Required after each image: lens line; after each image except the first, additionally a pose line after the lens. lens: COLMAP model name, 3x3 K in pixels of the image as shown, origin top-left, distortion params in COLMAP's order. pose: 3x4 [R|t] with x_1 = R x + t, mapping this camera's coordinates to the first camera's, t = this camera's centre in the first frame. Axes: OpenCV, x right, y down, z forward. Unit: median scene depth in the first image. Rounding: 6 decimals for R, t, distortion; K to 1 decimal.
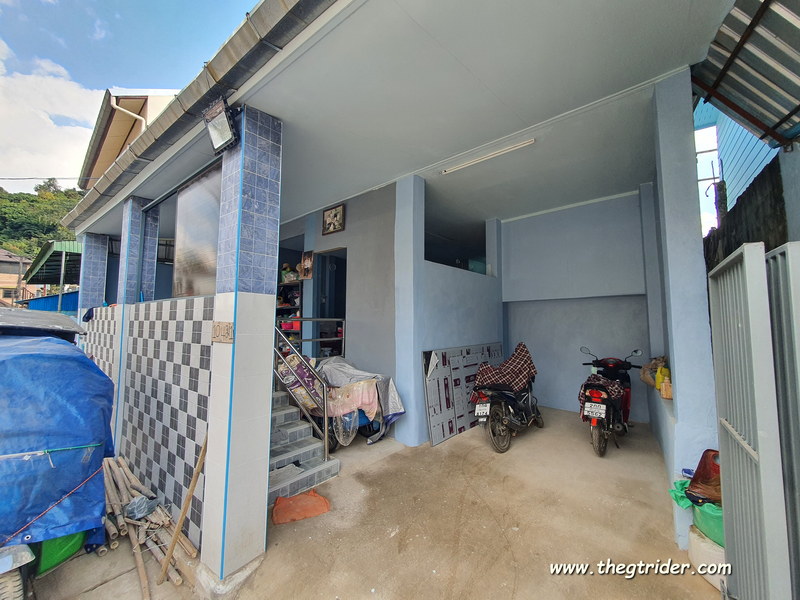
lens RADIAL K [[319.4, 0, 399.7], [0, 319.4, 299.4], [0, 0, 1]] dist [-0.002601, 0.000322]
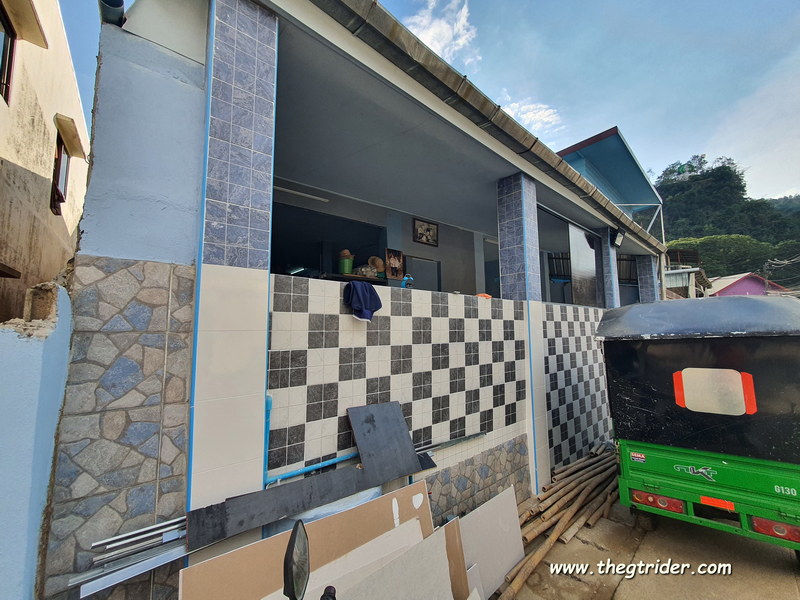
lens RADIAL K [[319.4, 0, 400.3], [0, 319.4, 300.2], [0, 0, 1]] dist [-0.002601, 0.000322]
pose [[0.214352, 0.091430, 0.972468, -1.253839], [-0.059306, 0.994991, -0.080475, 0.075296], [-0.974954, -0.040423, 0.218701, 0.820400]]
